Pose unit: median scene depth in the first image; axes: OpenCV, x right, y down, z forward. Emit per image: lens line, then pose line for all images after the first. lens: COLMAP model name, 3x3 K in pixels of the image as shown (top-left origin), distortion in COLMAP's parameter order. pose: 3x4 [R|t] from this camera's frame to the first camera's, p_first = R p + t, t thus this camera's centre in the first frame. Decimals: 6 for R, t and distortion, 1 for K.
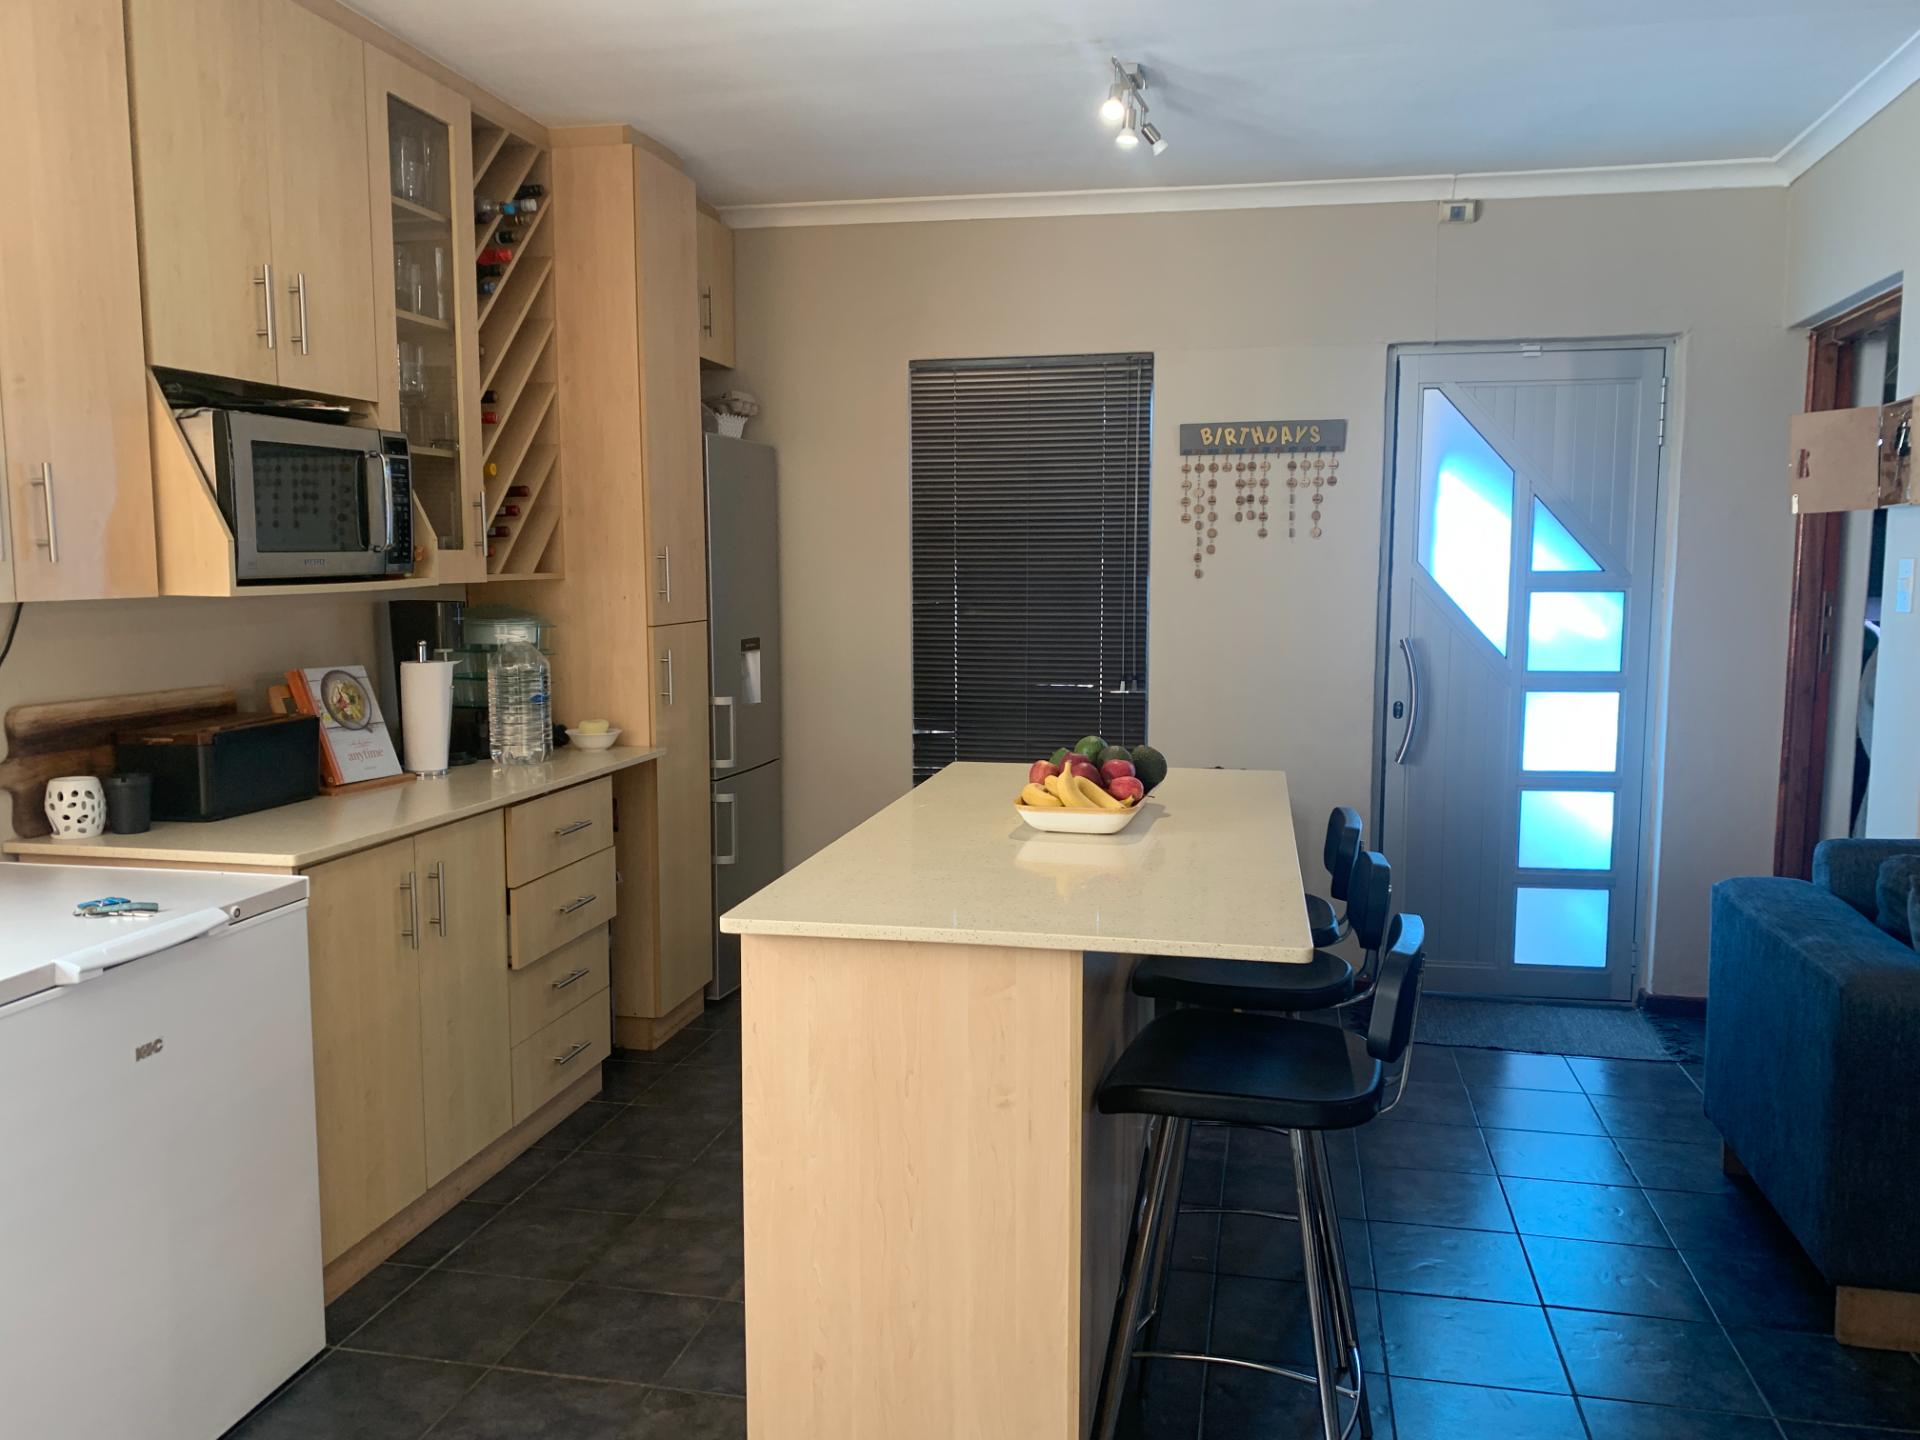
lens RADIAL K [[1466.6, 0, 962.7], [0, 1466.6, 723.6], [0, 0, 1]] dist [0.052388, -0.055322]
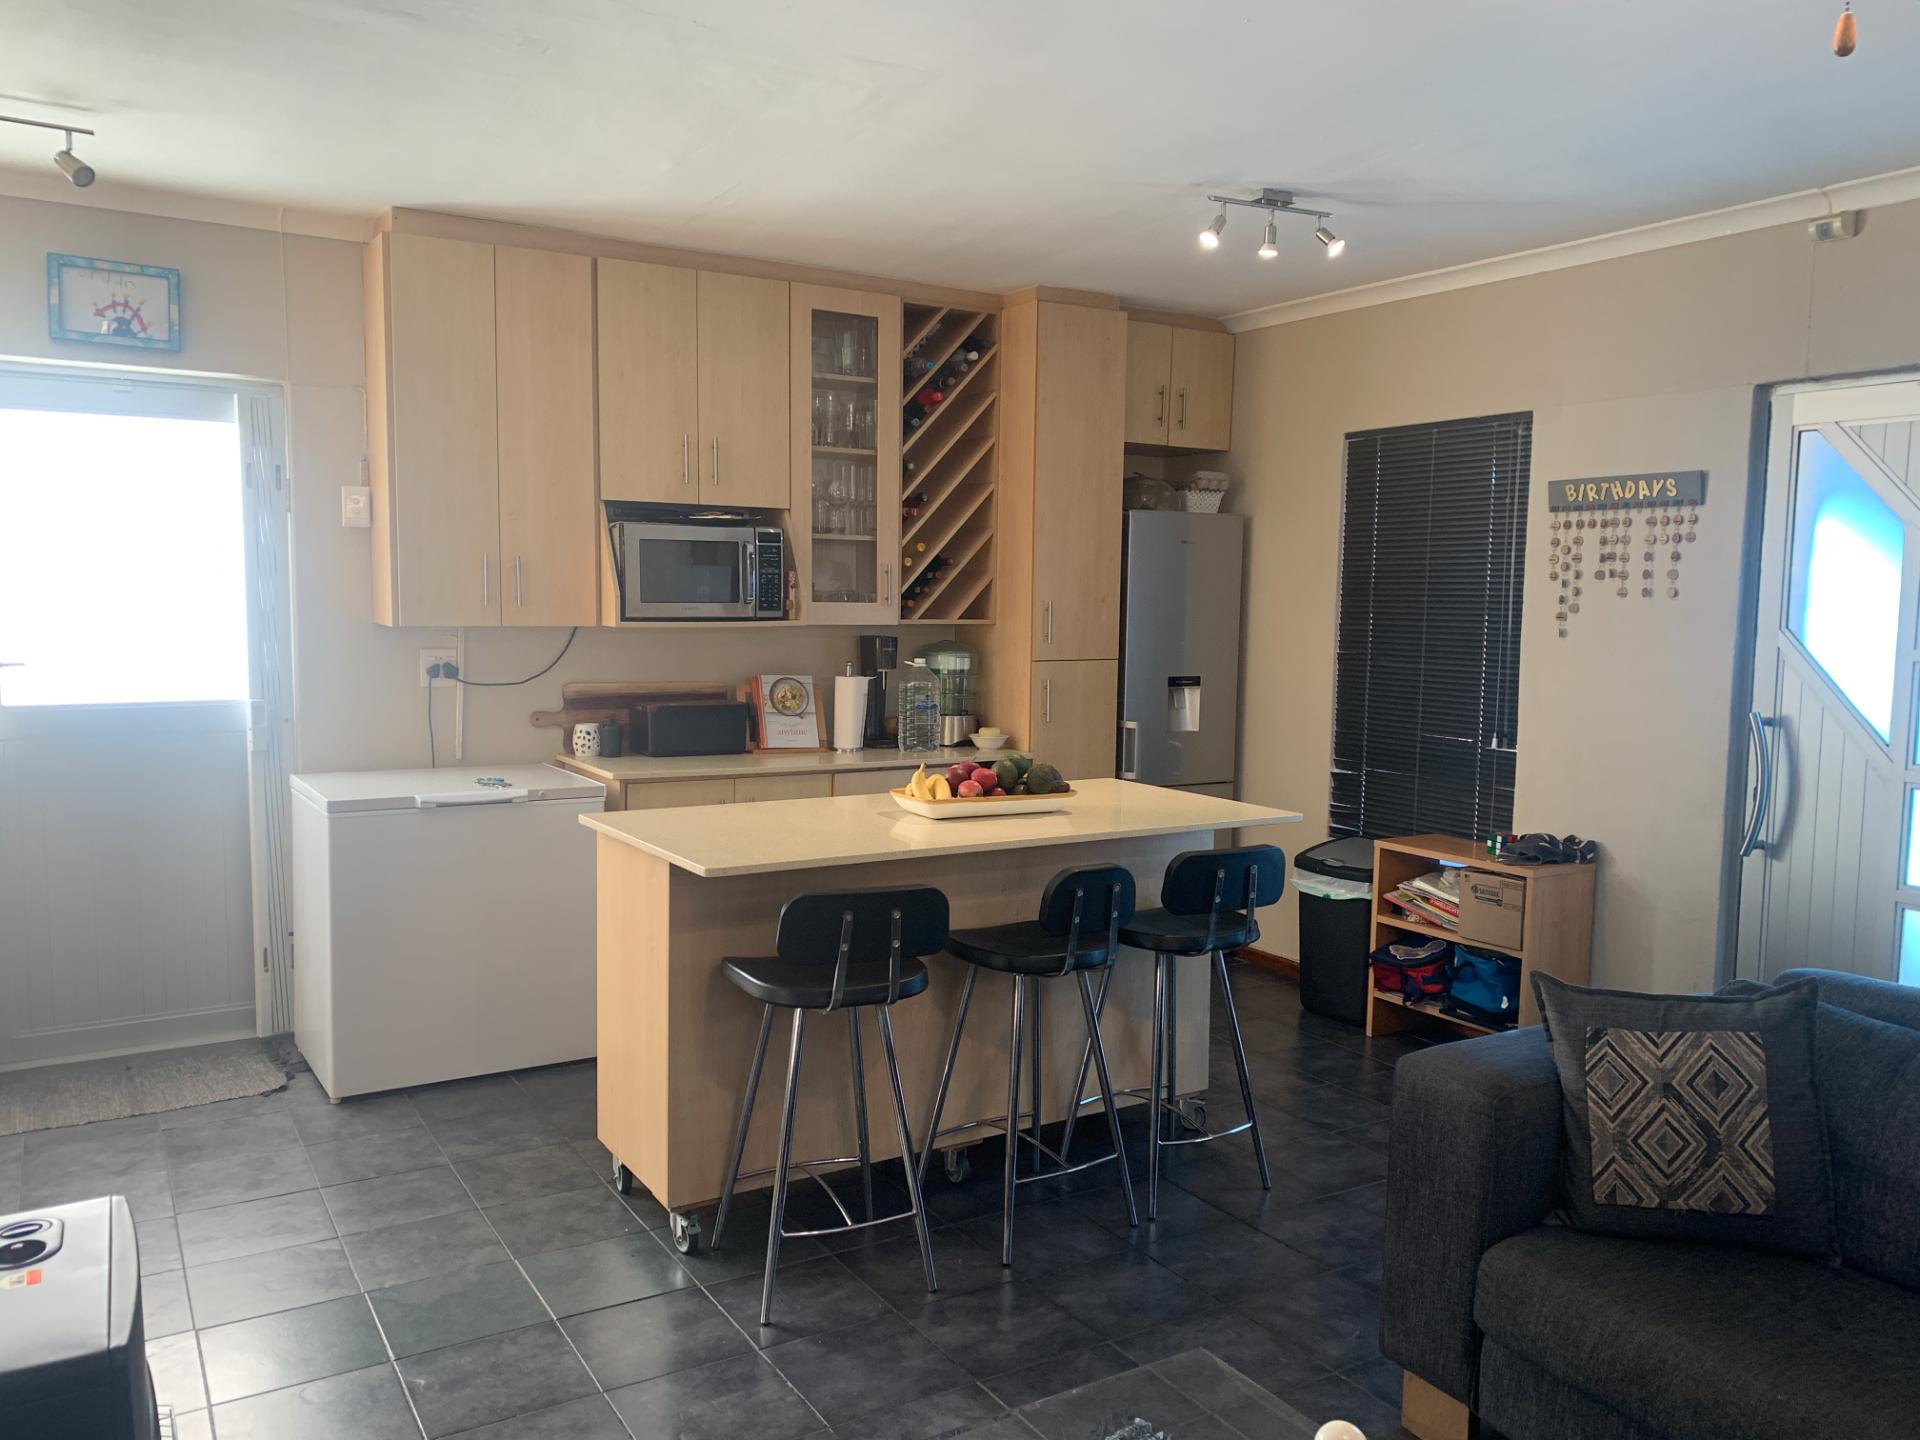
lens RADIAL K [[1466.6, 0, 964.0], [0, 1466.6, 754.7], [0, 0, 1]] dist [0.052388, -0.055322]
pose [[0.691481, 0.087933, -0.717023, 0.617200], [-0.093996, 0.995078, 0.031384, -0.015572], [0.716253, 0.045696, 0.696343, 0.036021]]
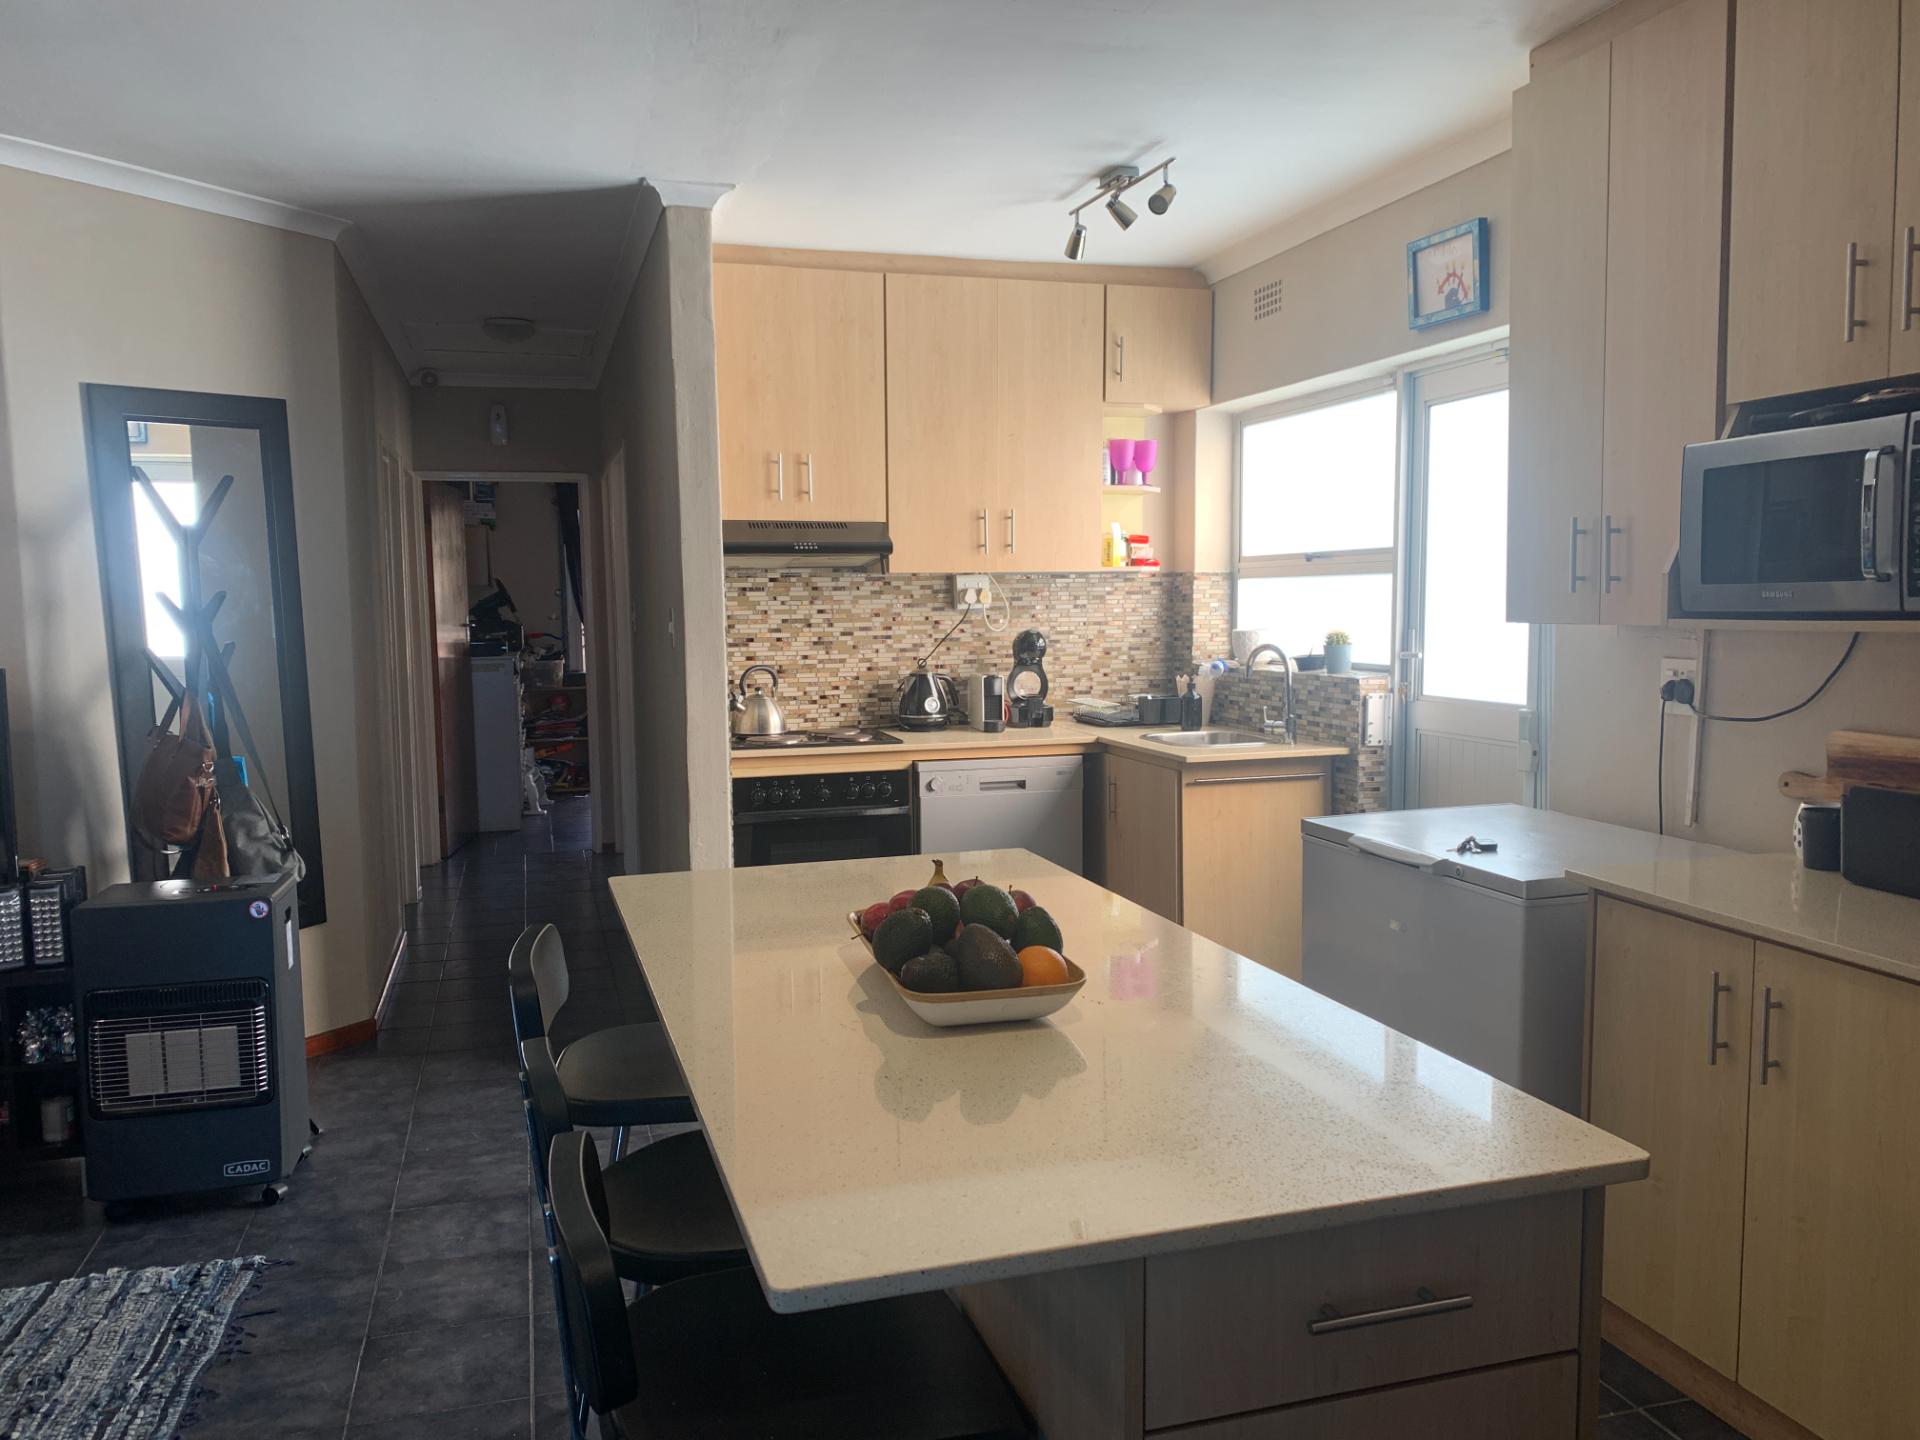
lens RADIAL K [[1466.6, 0, 964.8], [0, 1466.6, 738.7], [0, 0, 1]] dist [0.052388, -0.055322]
pose [[-0.874681, 0.057217, -0.481310, 0.244448], [-0.043956, 0.979552, 0.196329, -0.108276], [0.482701, 0.192882, -0.854281, 0.940621]]
